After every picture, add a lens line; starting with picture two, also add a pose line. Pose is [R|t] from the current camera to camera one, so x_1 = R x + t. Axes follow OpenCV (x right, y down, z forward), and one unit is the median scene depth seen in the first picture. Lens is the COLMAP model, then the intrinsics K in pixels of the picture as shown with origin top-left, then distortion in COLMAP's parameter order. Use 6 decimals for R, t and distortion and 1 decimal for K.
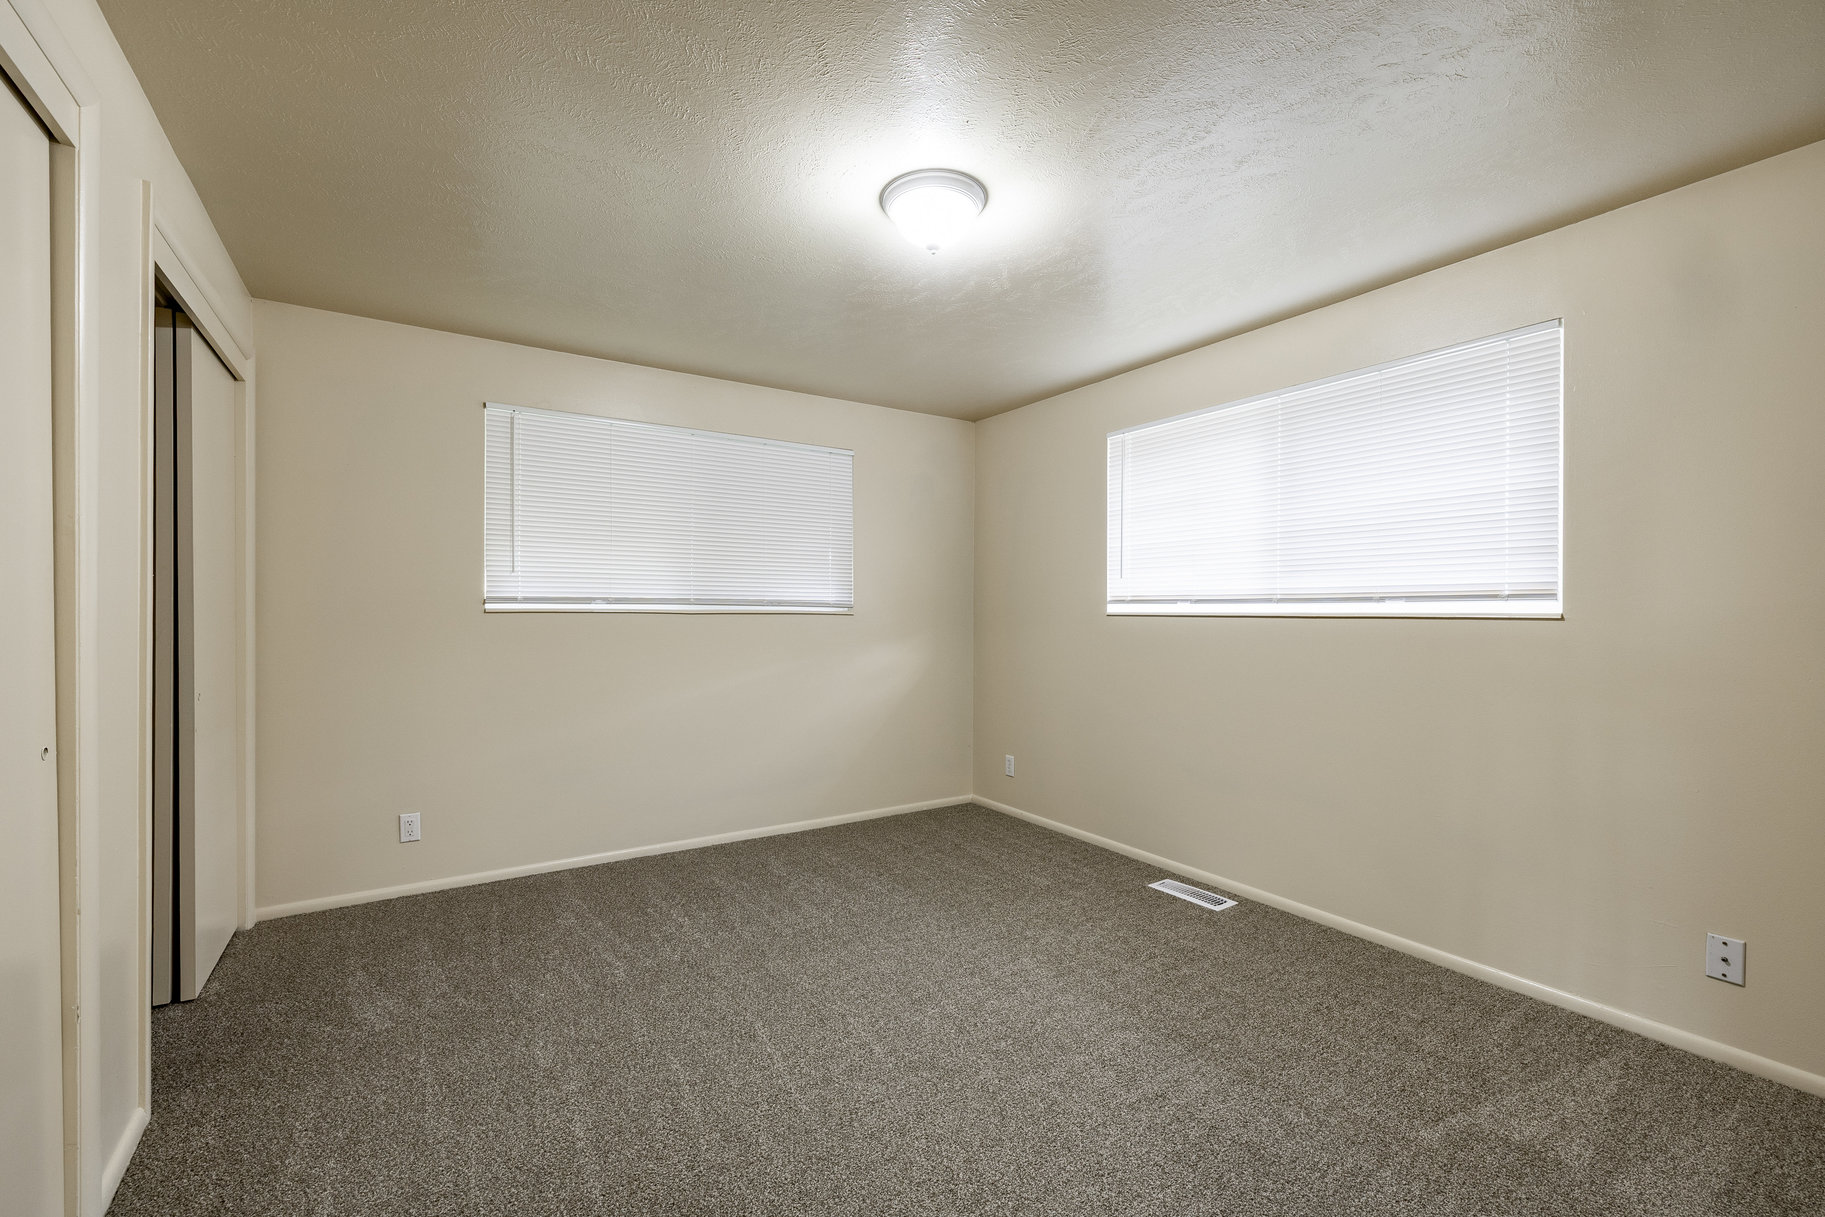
lens RADIAL K [[779.0, 0, 924.4], [0, 779.0, 616.3], [0, 0, 1]] dist [-0.001545, 0.000100]
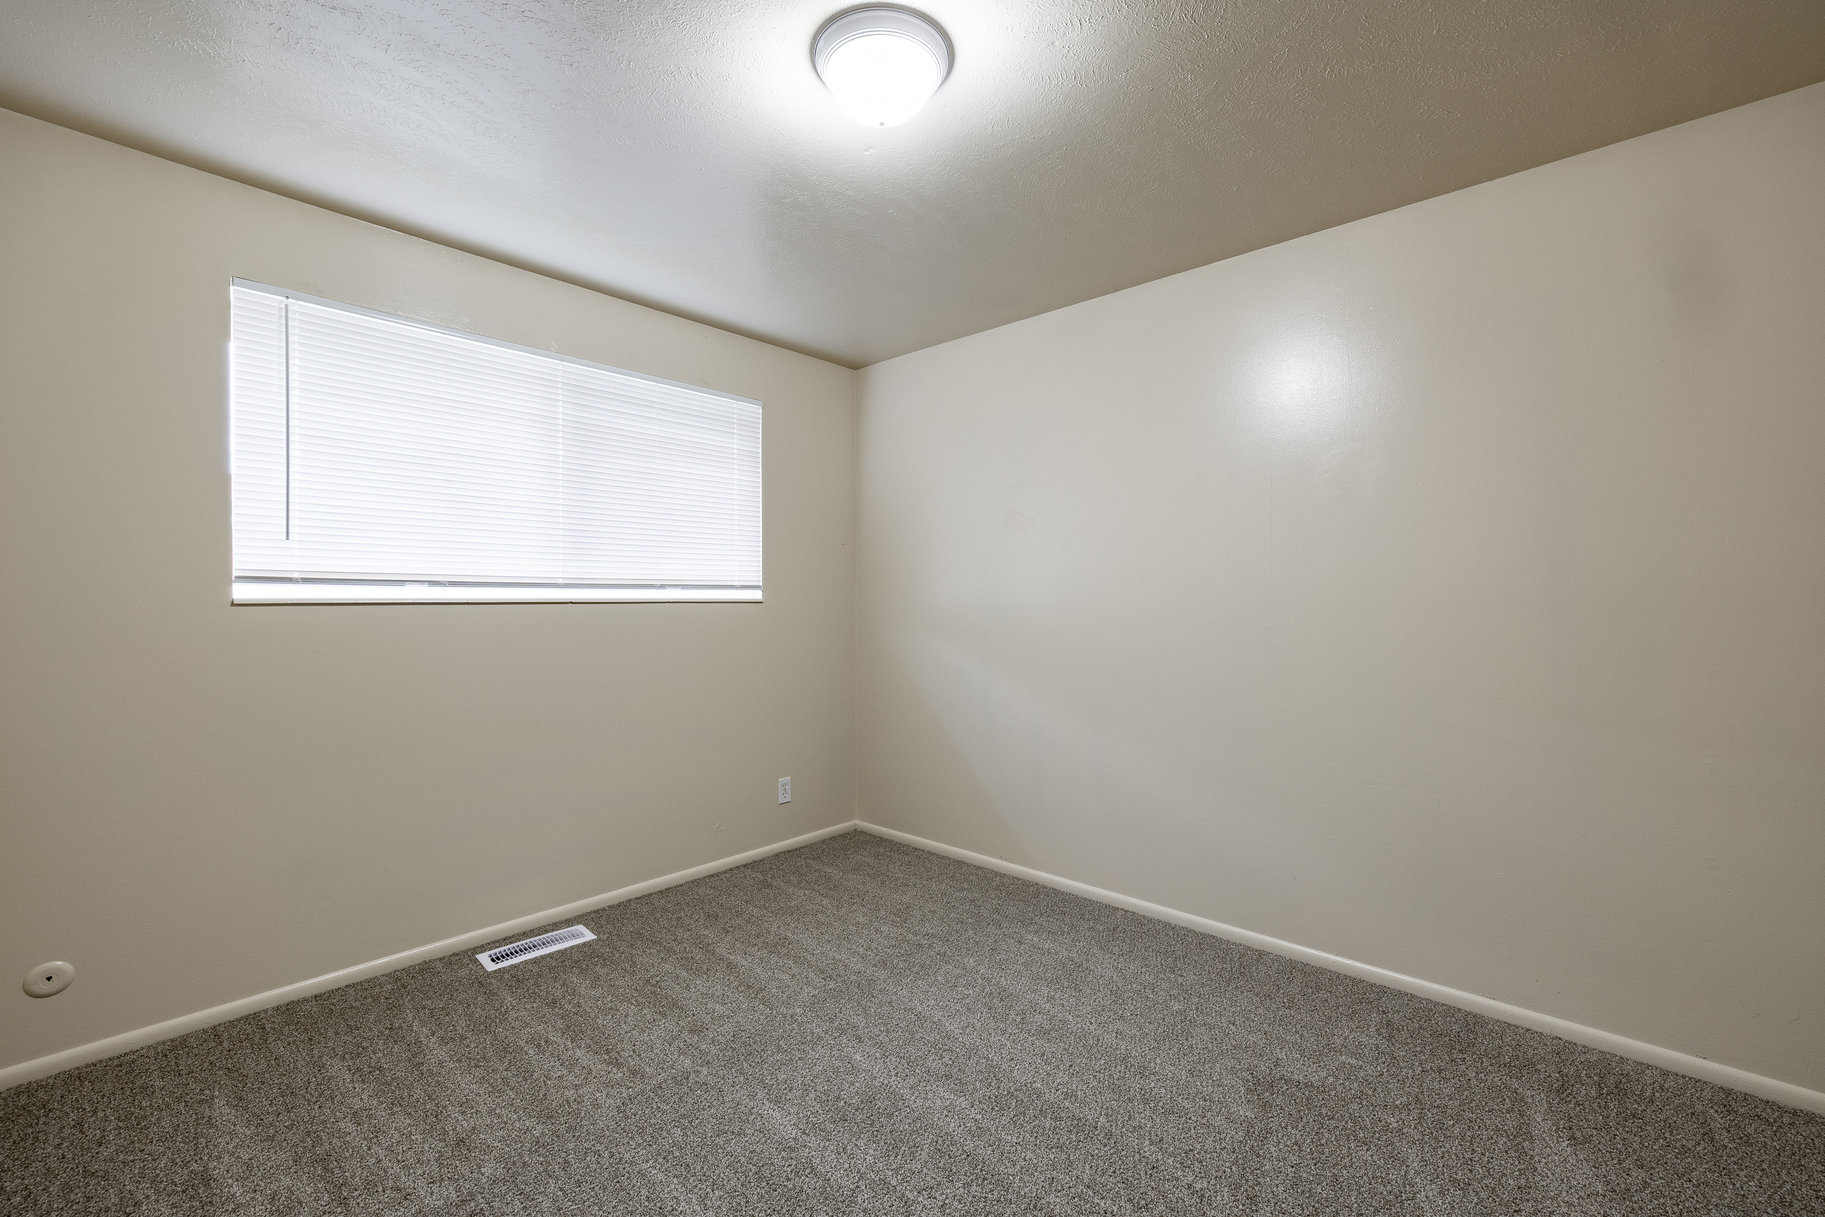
lens RADIAL K [[779.0, 0, 905.2], [0, 779.0, 597.2], [0, 0, 1]] dist [-0.001545, 0.000100]
pose [[-0.261094, 0.001155, 0.965313, -0.522038], [0.003602, 0.999993, -0.000223, -0.004360], [-0.965307, 0.003419, -0.261096, 0.814260]]
